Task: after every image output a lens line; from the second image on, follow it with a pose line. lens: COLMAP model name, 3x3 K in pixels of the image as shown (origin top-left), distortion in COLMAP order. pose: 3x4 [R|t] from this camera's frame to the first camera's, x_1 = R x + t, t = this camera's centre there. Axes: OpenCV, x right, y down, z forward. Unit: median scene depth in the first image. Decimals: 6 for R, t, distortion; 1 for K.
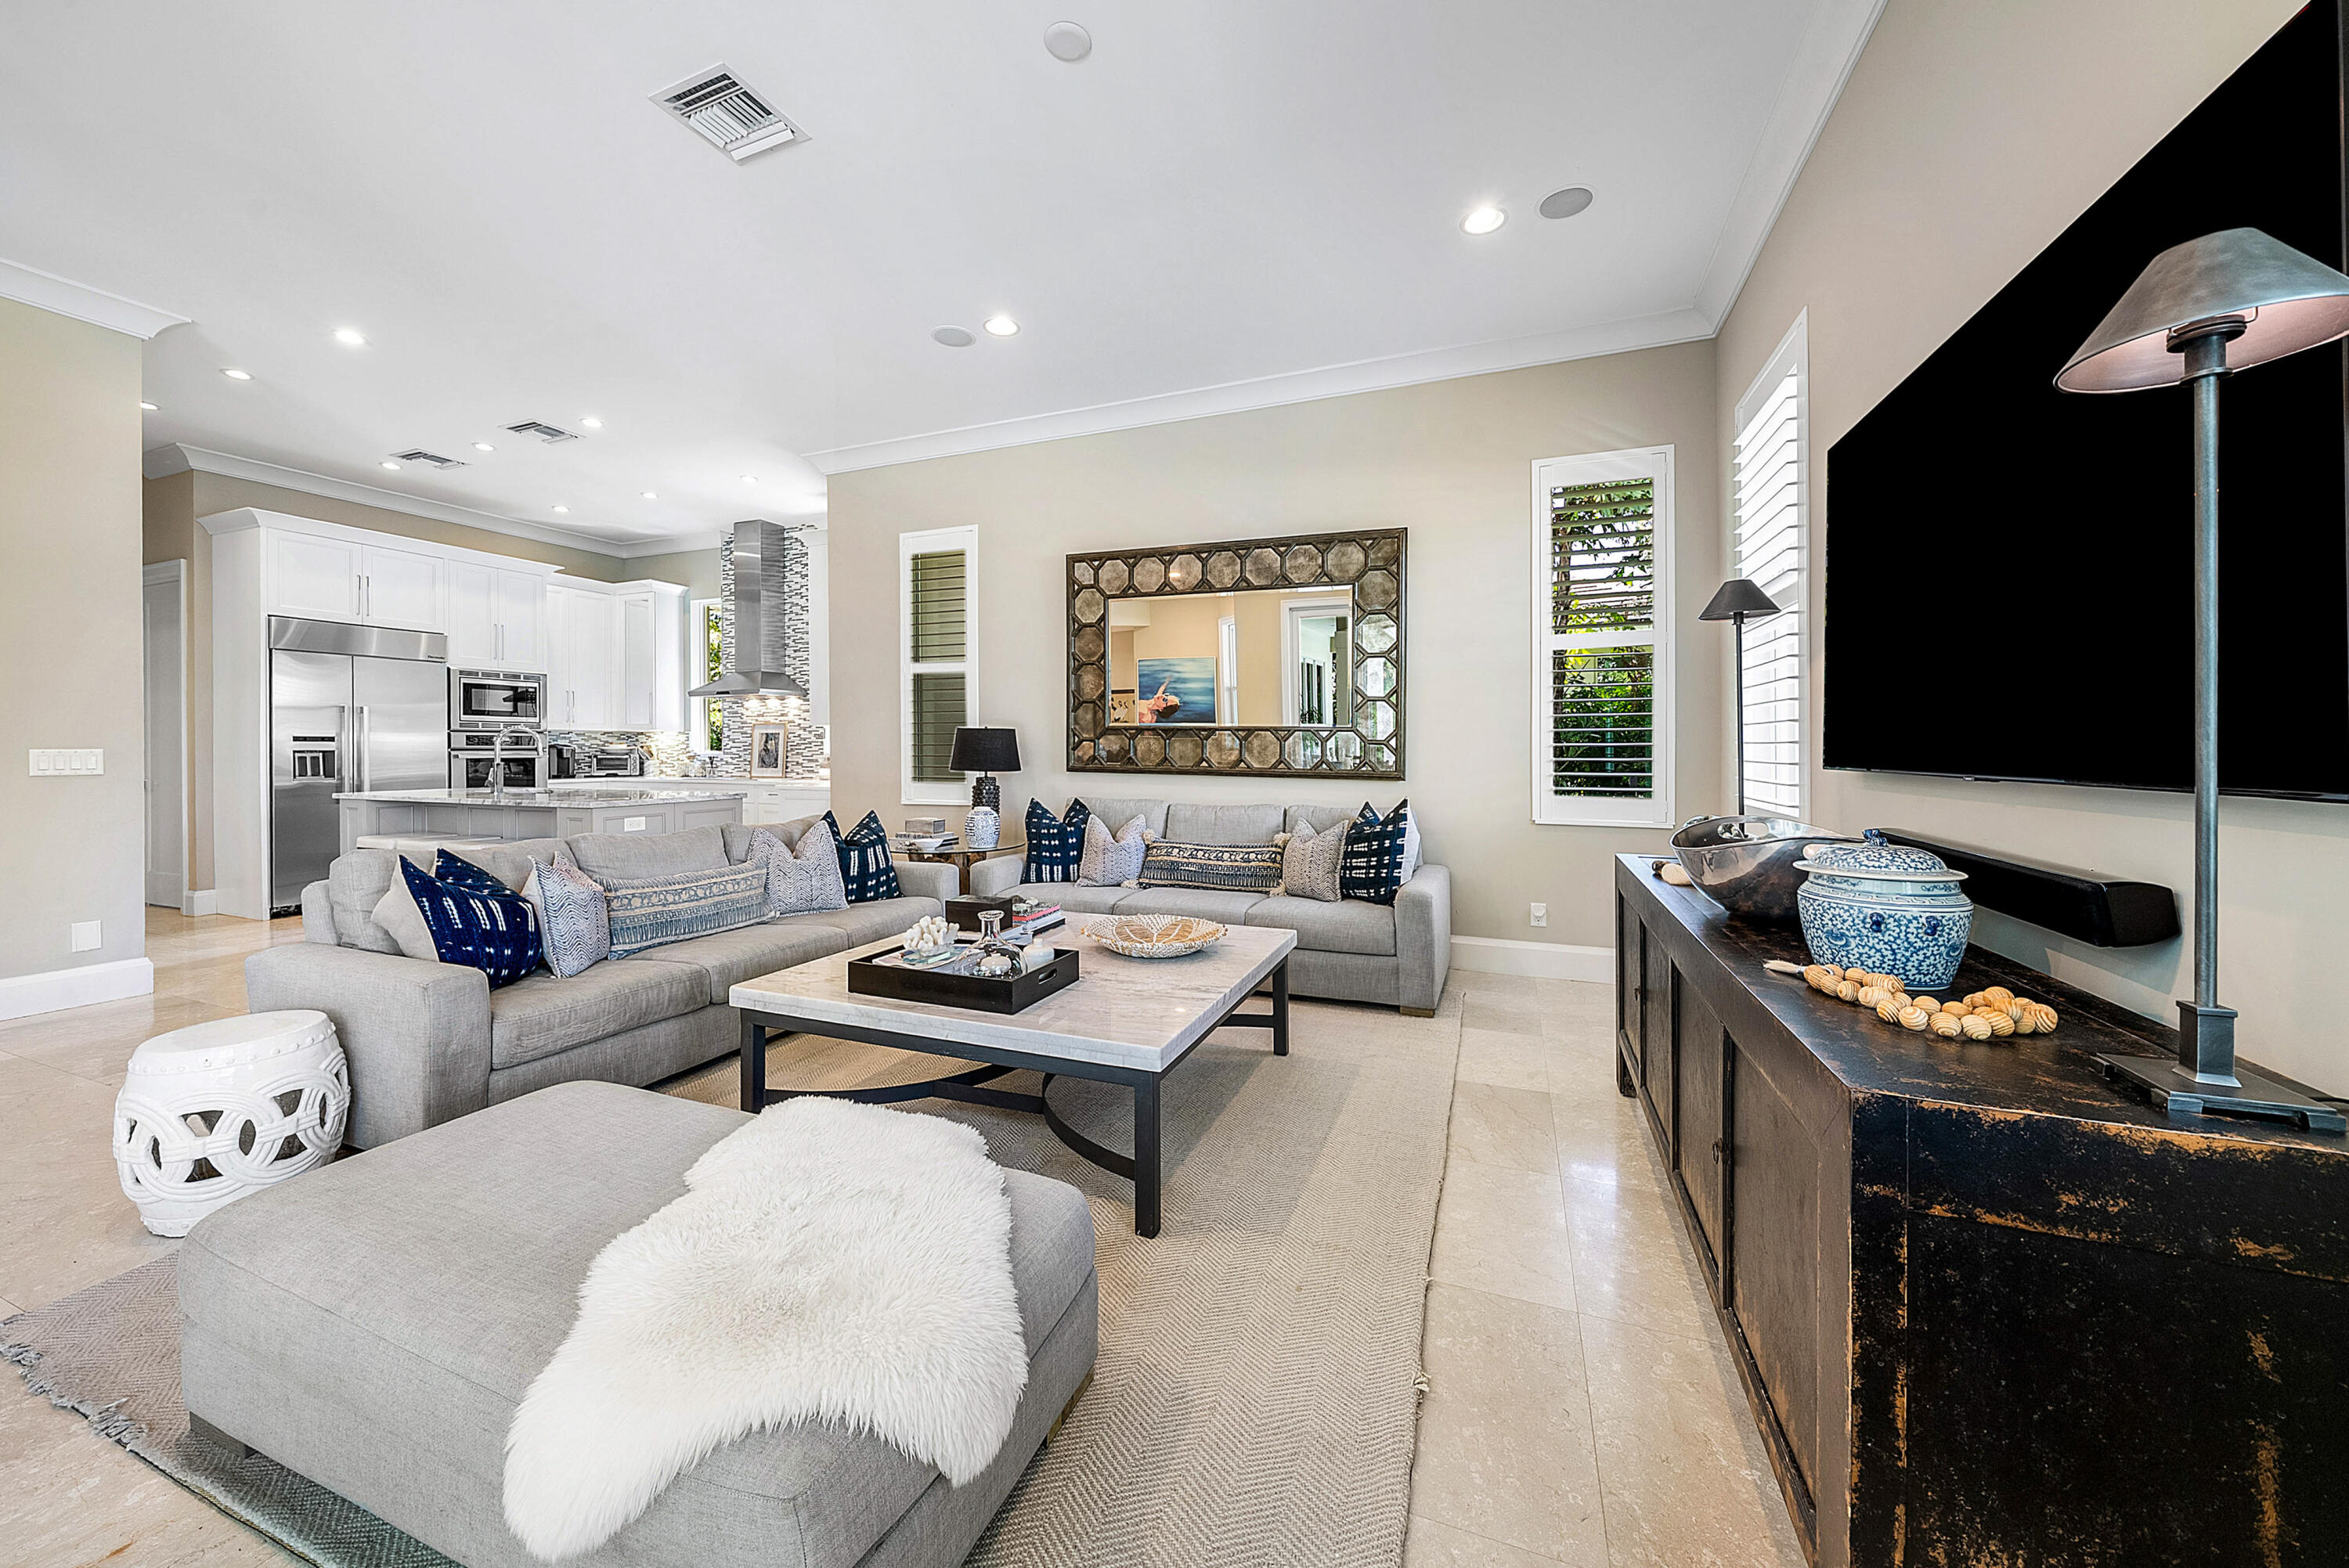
lens RADIAL K [[825.4, 0, 1172.4], [0, 825.4, 752.5], [0, 0, 1]] dist [-0.000816, -0.000312]
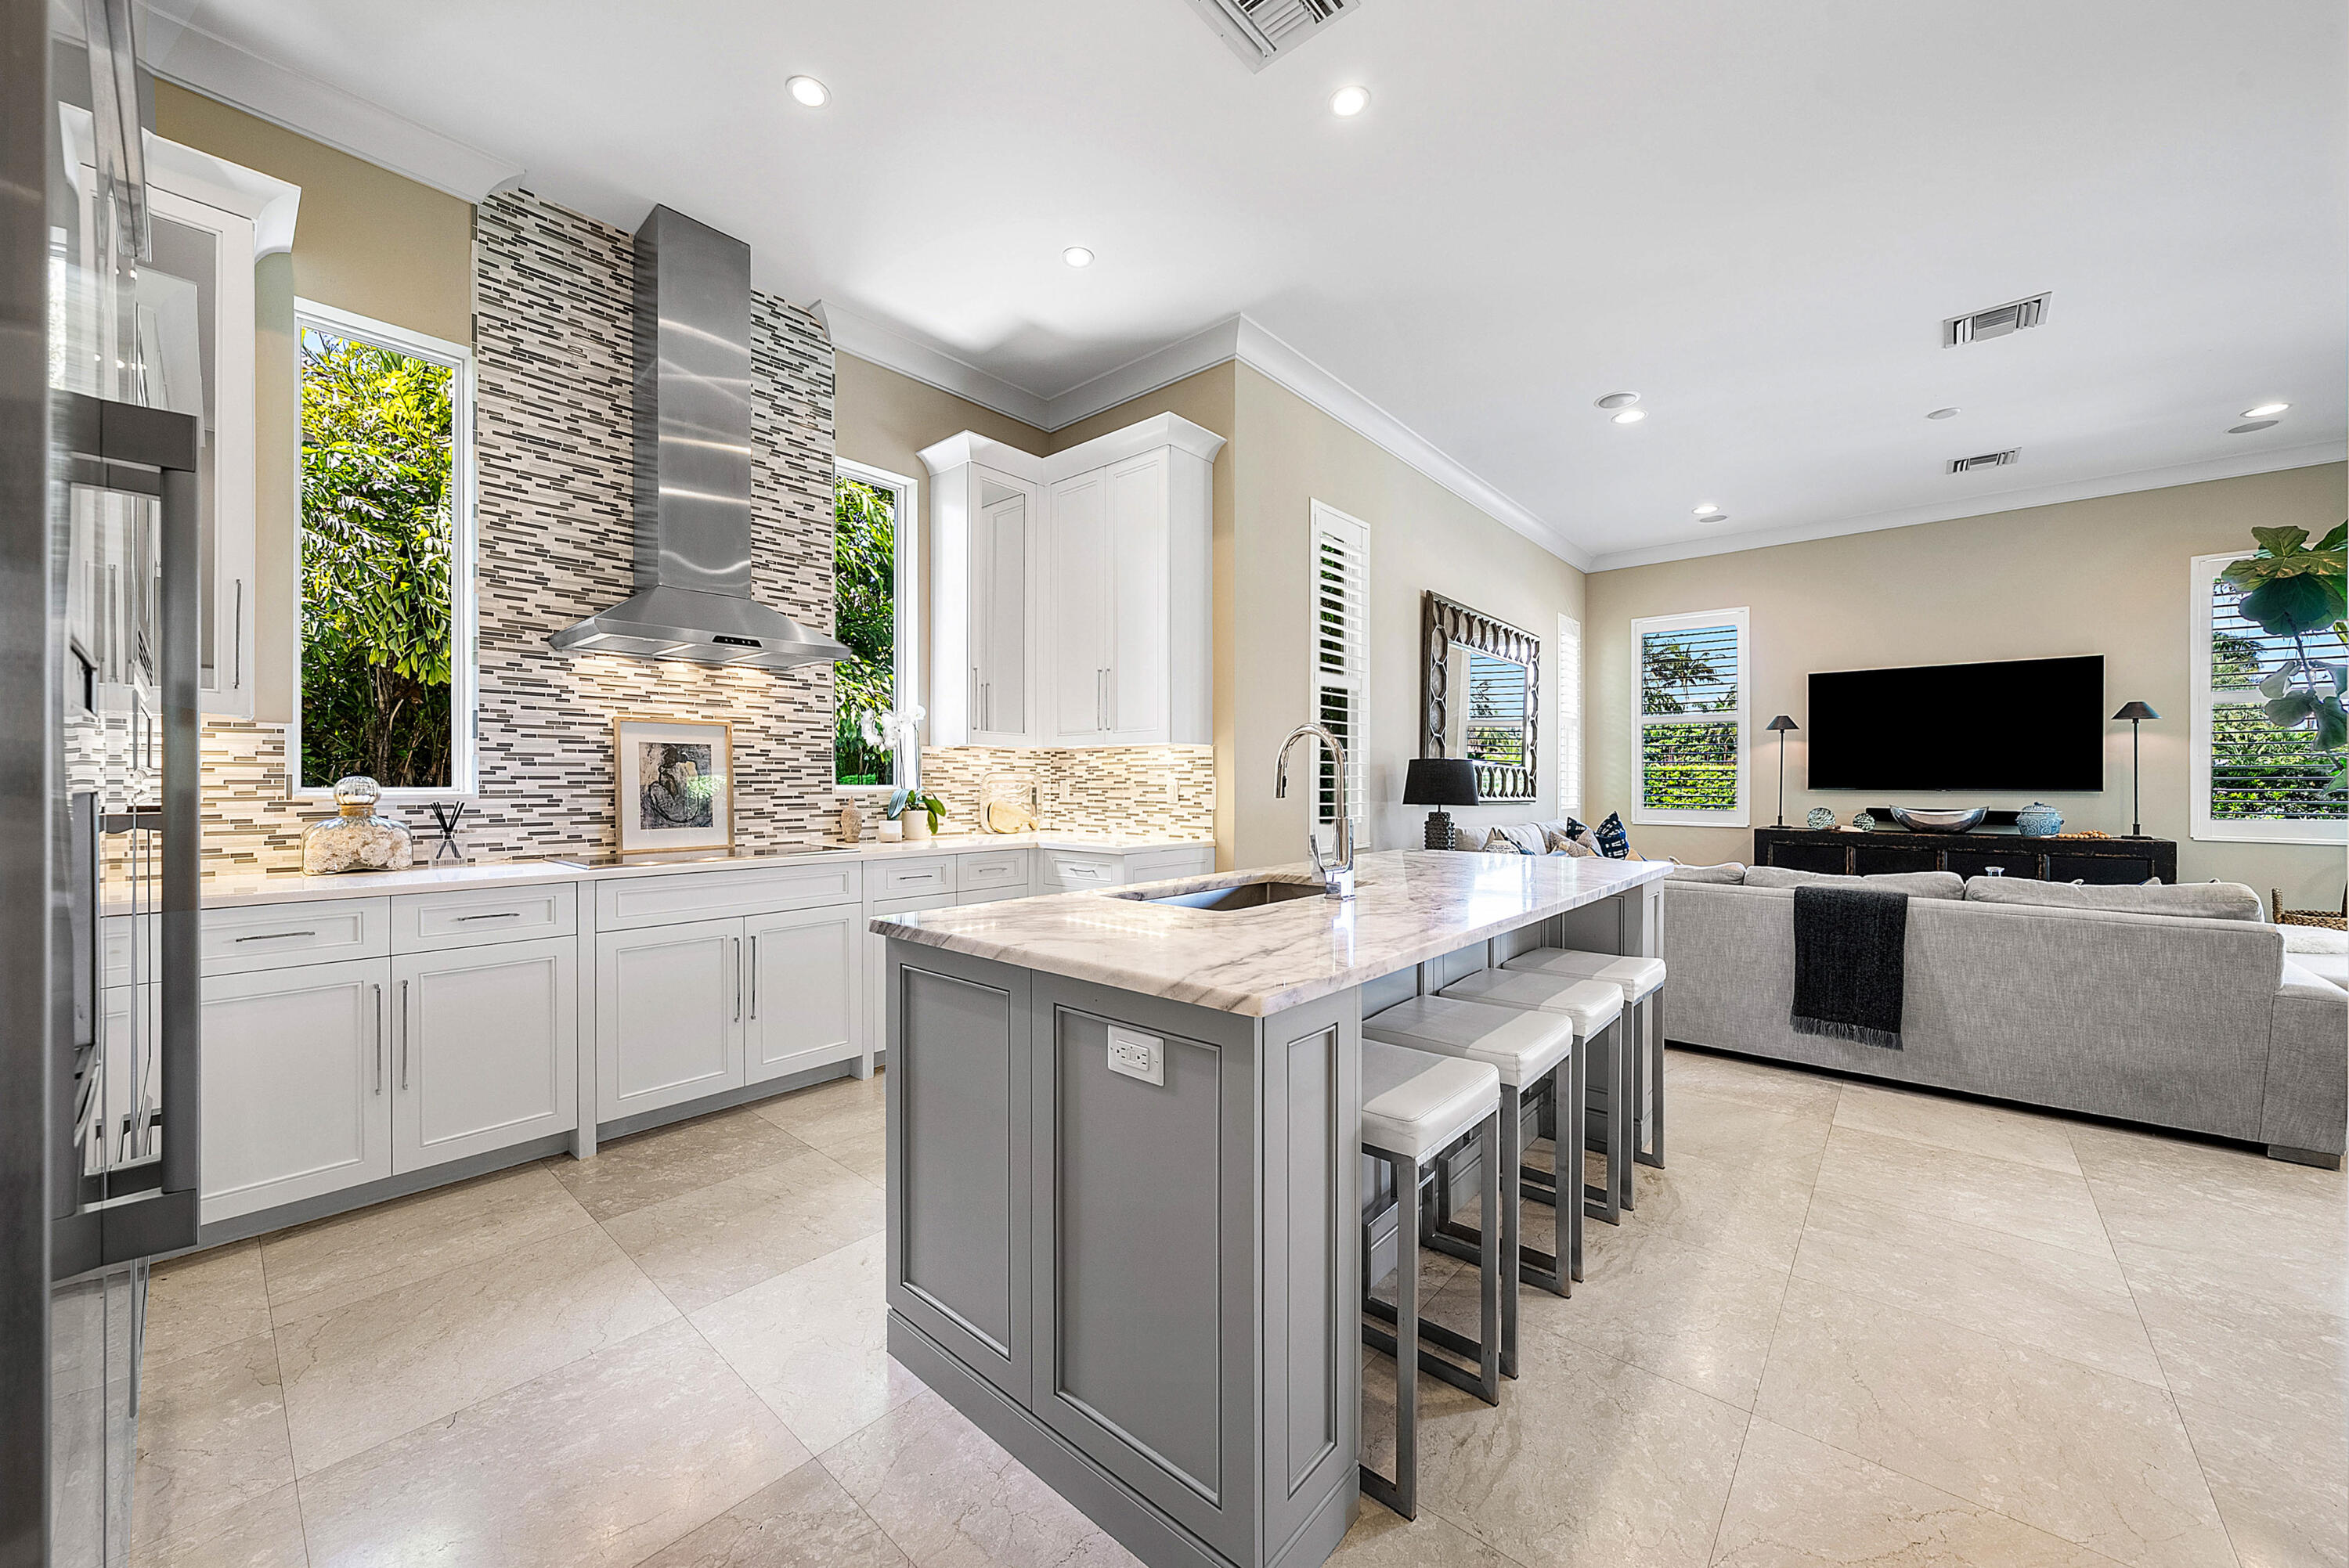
lens RADIAL K [[853.7, 0, 1160.3], [0, 853.7, 780.2], [0, 0, 1]] dist [-0.002783, 0.000032]
pose [[0.347832, 0.003781, 0.937549, -1.090281], [0.004644, 0.999973, -0.005756, -0.002346], [-0.937545, 0.006356, 0.347805, 0.844868]]
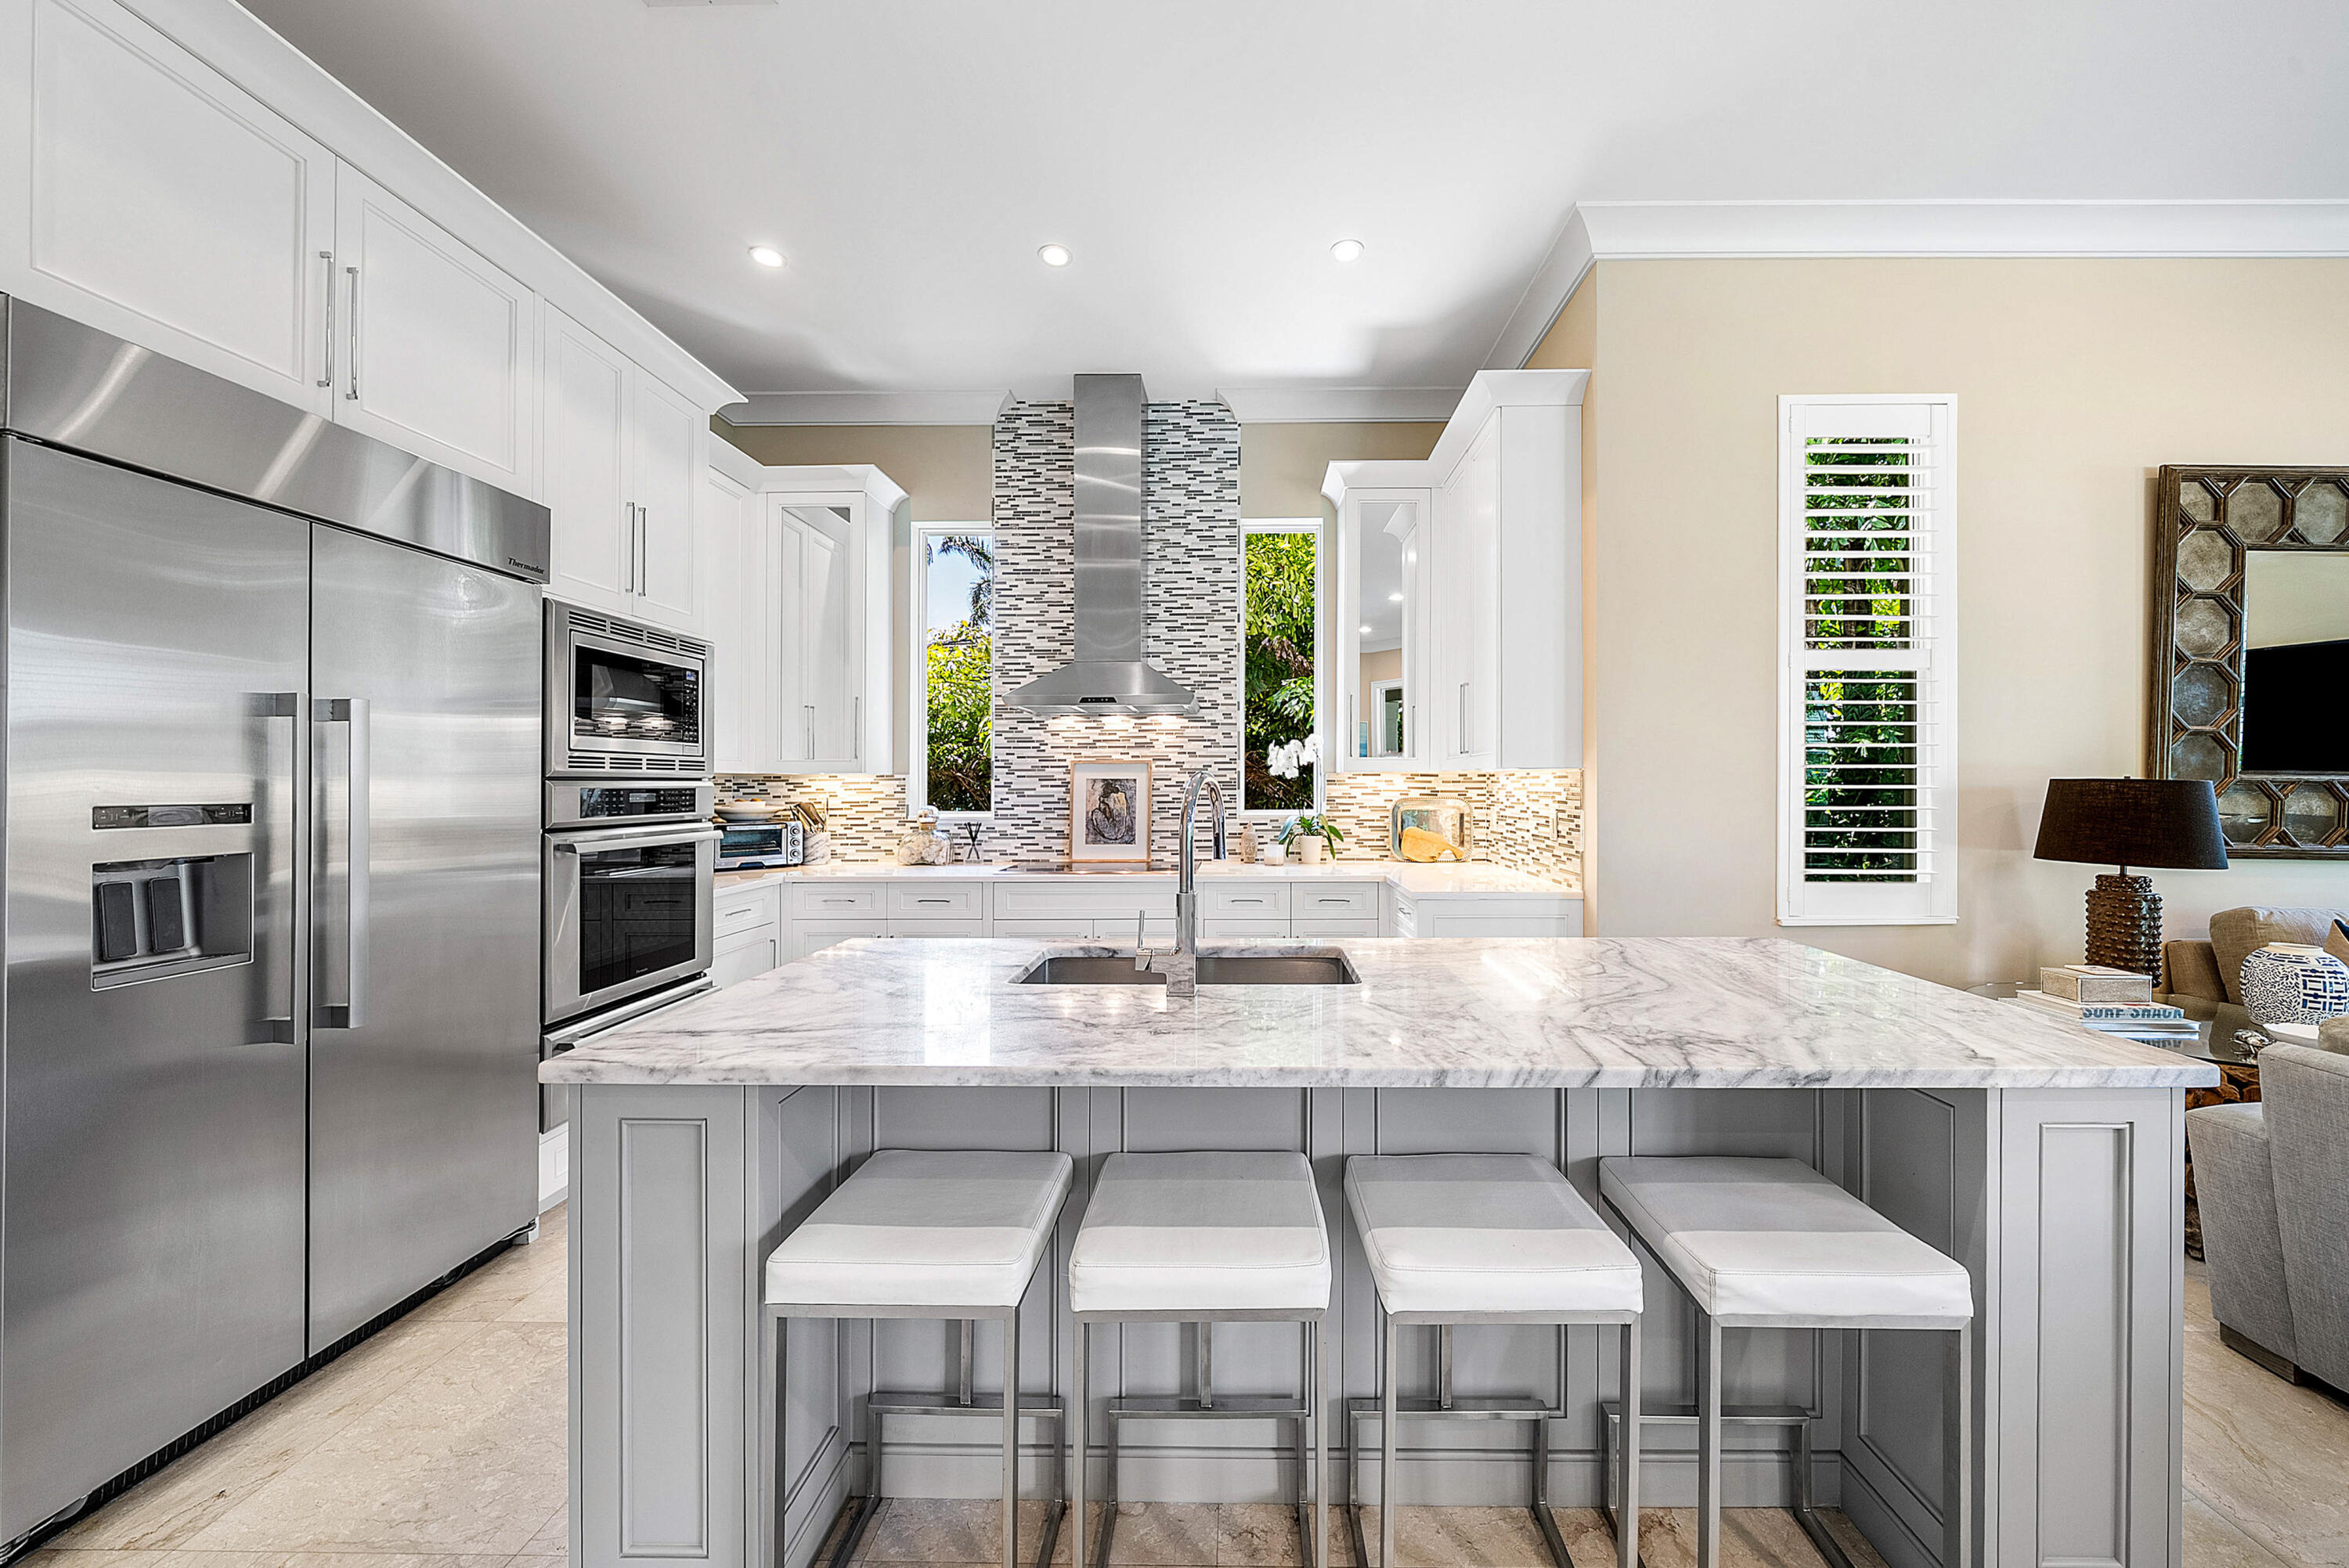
lens RADIAL K [[825.4, 0, 1240.9], [0, 825.4, 778.4], [0, 0, 1]] dist [-0.000816, -0.000312]
pose [[0.937009, 0.001263, 0.349302, -0.808228], [0.003236, 0.999919, -0.012295, -0.023187], [-0.349289, 0.012651, 0.936930, 0.634080]]
